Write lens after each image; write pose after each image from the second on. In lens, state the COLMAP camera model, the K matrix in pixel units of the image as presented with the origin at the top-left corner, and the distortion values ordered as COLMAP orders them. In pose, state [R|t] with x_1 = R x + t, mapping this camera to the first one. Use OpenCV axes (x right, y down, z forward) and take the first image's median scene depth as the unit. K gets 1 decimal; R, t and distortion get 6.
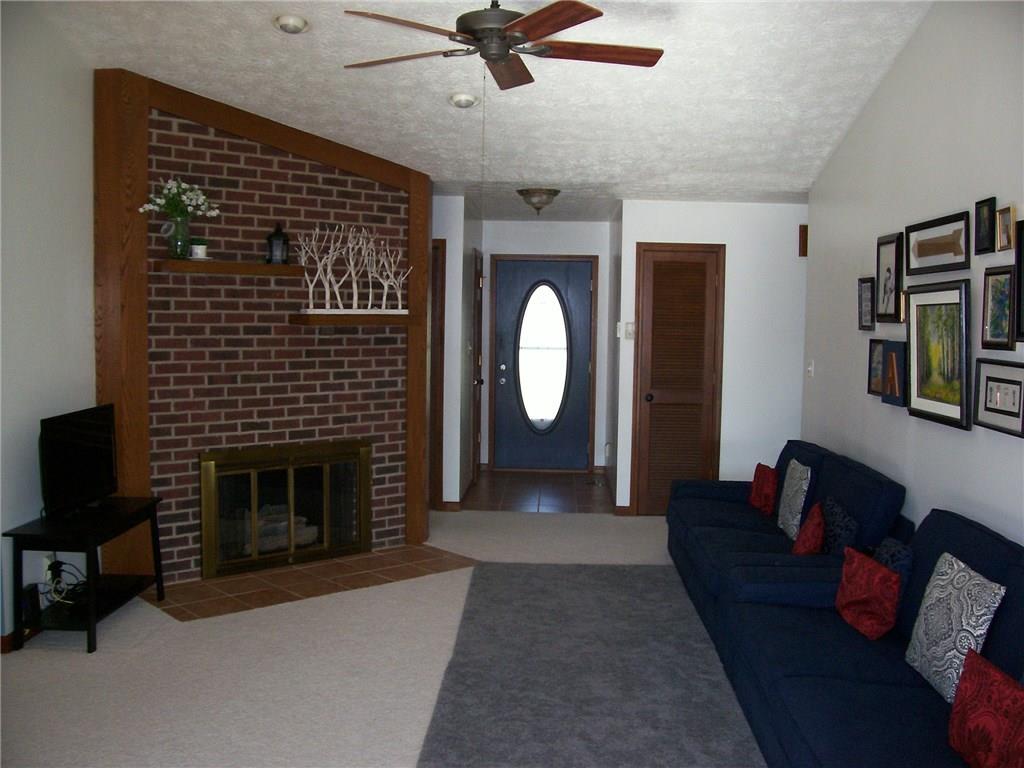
lens RADIAL K [[1028.7, 0, 513.9], [0, 1028.7, 407.6], [0, 0, 1]] dist [-0.203282, 0.169156]
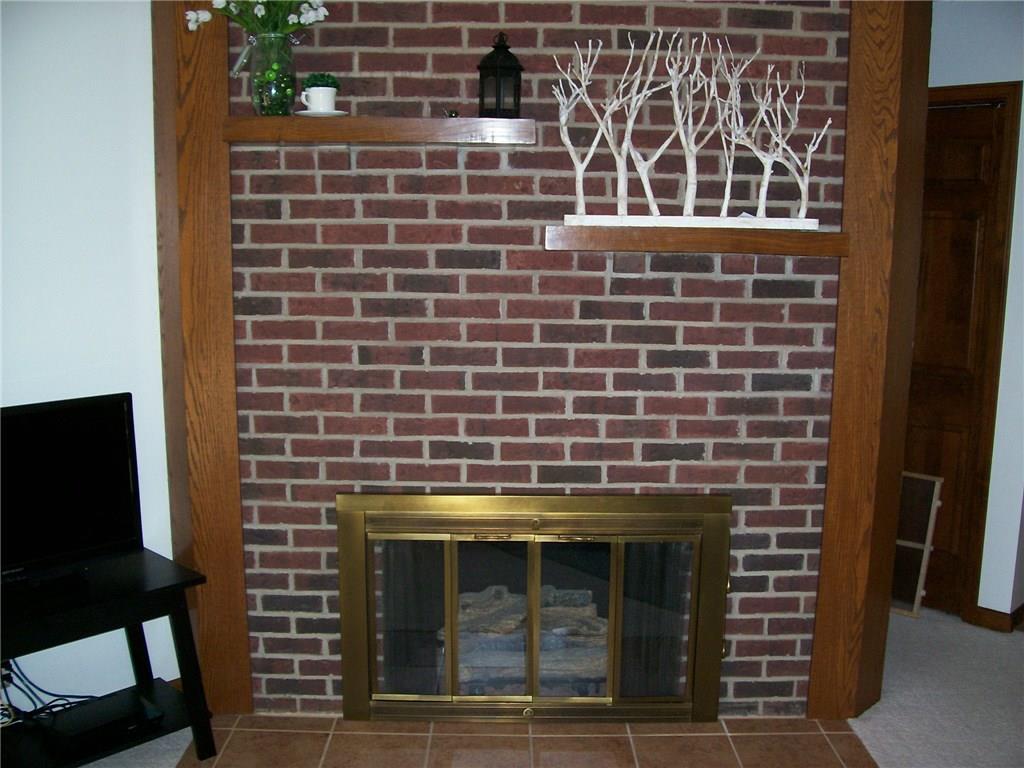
lens RADIAL K [[1028.7, 0, 513.9], [0, 1028.7, 407.6], [0, 0, 1]] dist [-0.203282, 0.169156]
pose [[0.741781, 0.105712, -0.662258, 0.097871], [-0.060834, 0.994034, 0.090533, -0.049613], [0.667878, -0.026868, 0.743786, 0.628030]]
